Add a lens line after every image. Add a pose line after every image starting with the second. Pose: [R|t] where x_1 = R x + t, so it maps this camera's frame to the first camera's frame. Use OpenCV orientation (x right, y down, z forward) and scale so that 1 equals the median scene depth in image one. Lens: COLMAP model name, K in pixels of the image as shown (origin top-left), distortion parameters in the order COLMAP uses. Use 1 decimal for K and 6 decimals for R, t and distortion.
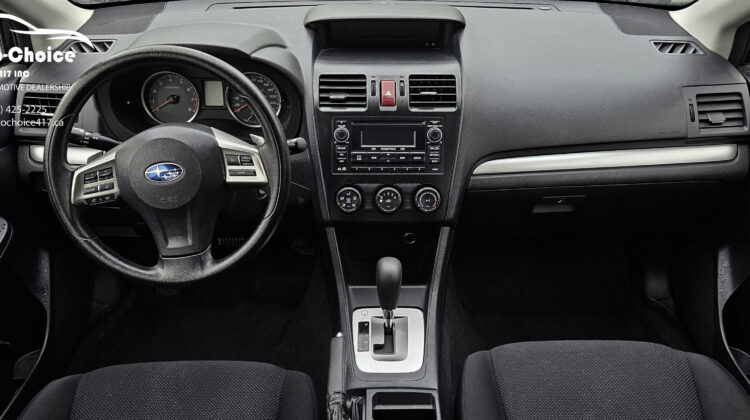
lens RADIAL K [[630.3, 0, 375.0], [0, 630.3, 210.0], [0, 0, 1]] dist [0.060723, 0.002122]
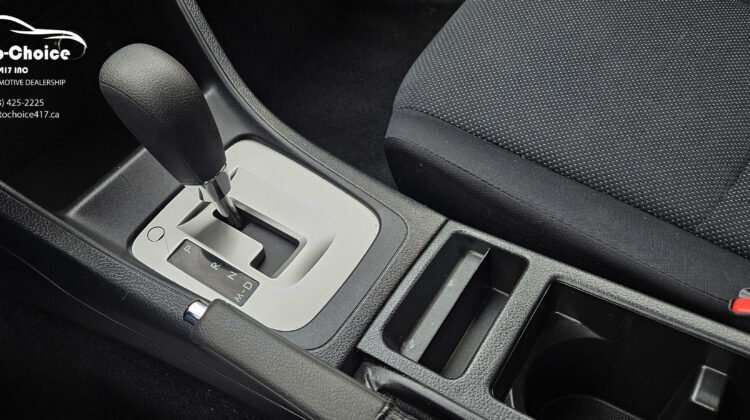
lens RADIAL K [[630.3, 0, 375.0], [0, 630.3, 210.0], [0, 0, 1]] dist [0.060723, 0.002122]
pose [[0.543292, -0.680186, 0.492119, -0.126180], [0.551372, 0.731118, 0.401814, 0.075446], [-0.633105, 0.053039, 0.772246, 0.652657]]
